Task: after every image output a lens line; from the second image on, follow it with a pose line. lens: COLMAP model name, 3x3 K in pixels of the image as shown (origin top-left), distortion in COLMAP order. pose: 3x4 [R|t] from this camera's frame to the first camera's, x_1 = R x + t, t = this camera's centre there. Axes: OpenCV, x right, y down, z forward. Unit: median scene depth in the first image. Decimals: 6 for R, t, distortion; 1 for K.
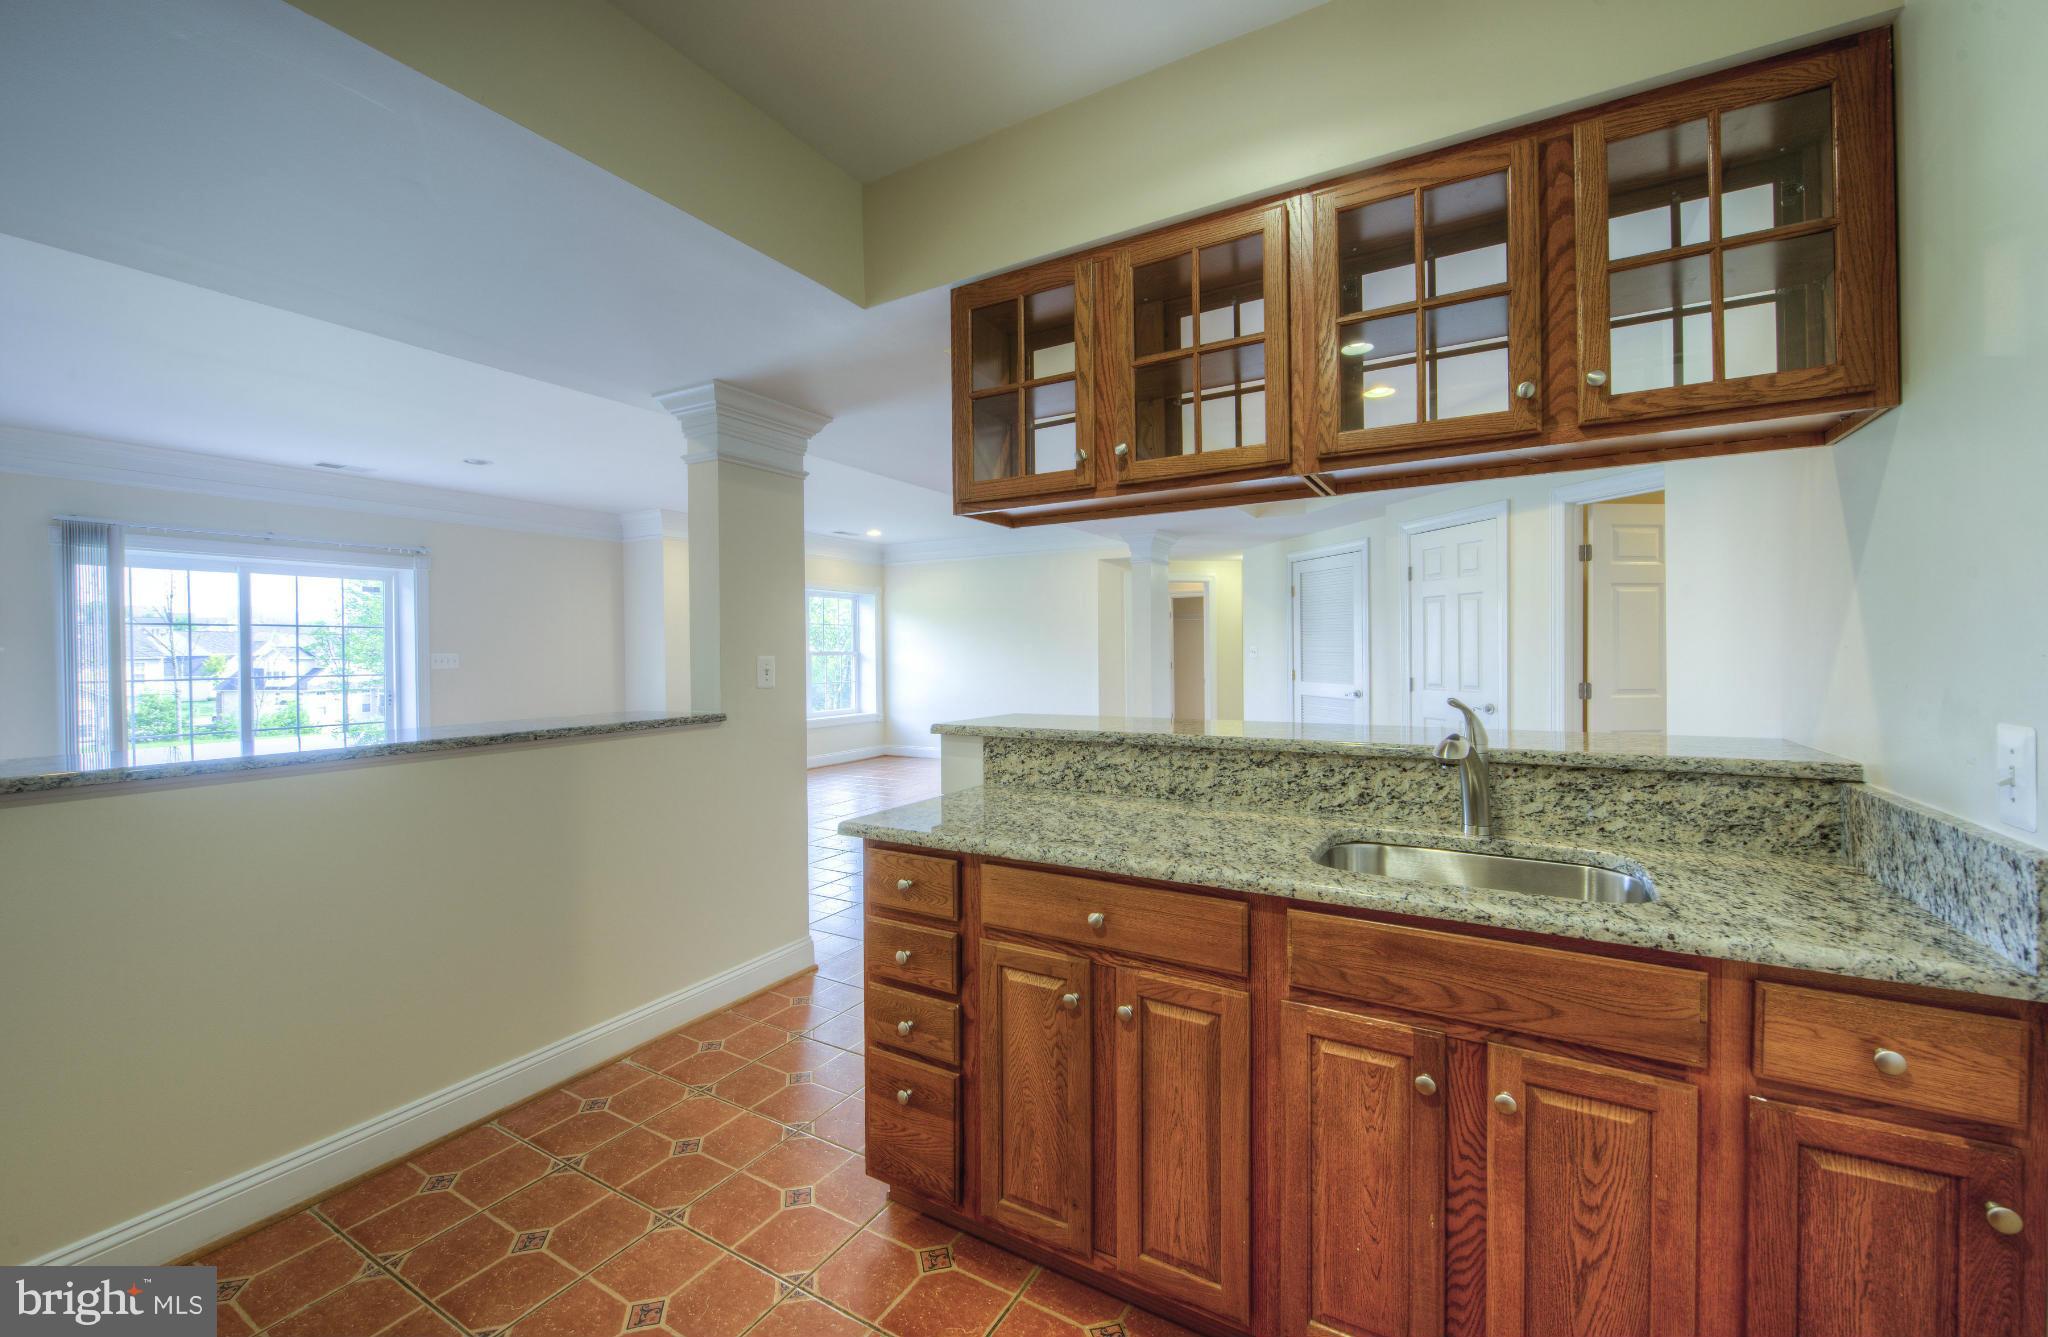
lens RADIAL K [[820.8, 0, 1024.1], [0, 820.8, 656.5], [0, 0, 1]] dist [-0.000423, 0.000058]
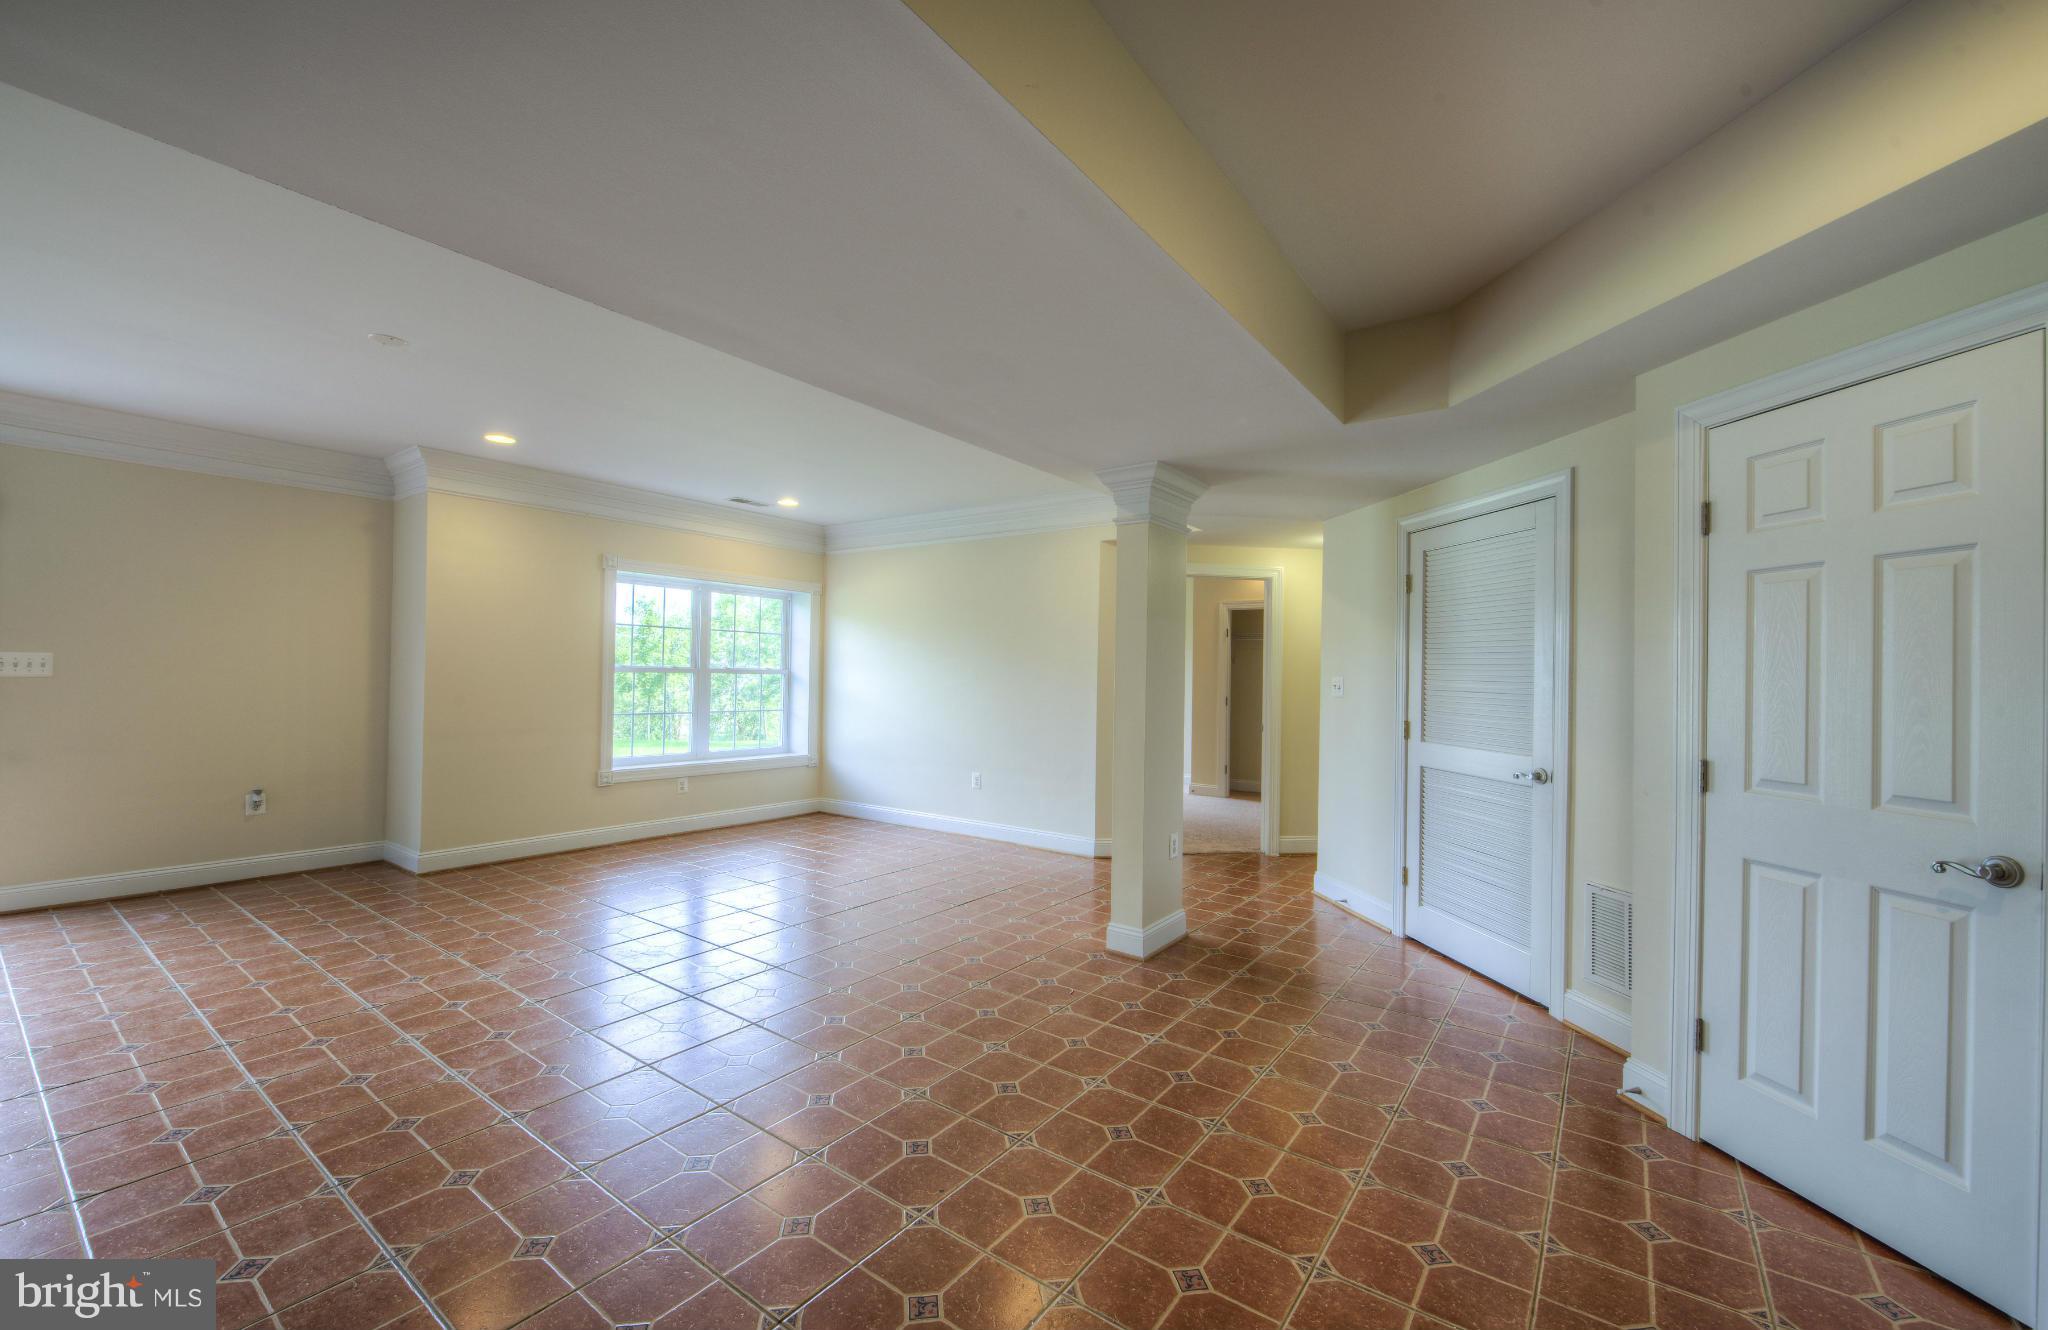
lens RADIAL K [[820.8, 0, 1020.1], [0, 820.8, 671.5], [0, 0, 1]] dist [-0.000423, 0.000058]
pose [[0.994111, 0.027945, -0.104700, 0.095746], [-0.029061, 0.999536, -0.009141, -0.003674], [0.104396, 0.012130, 0.994462, 0.323761]]
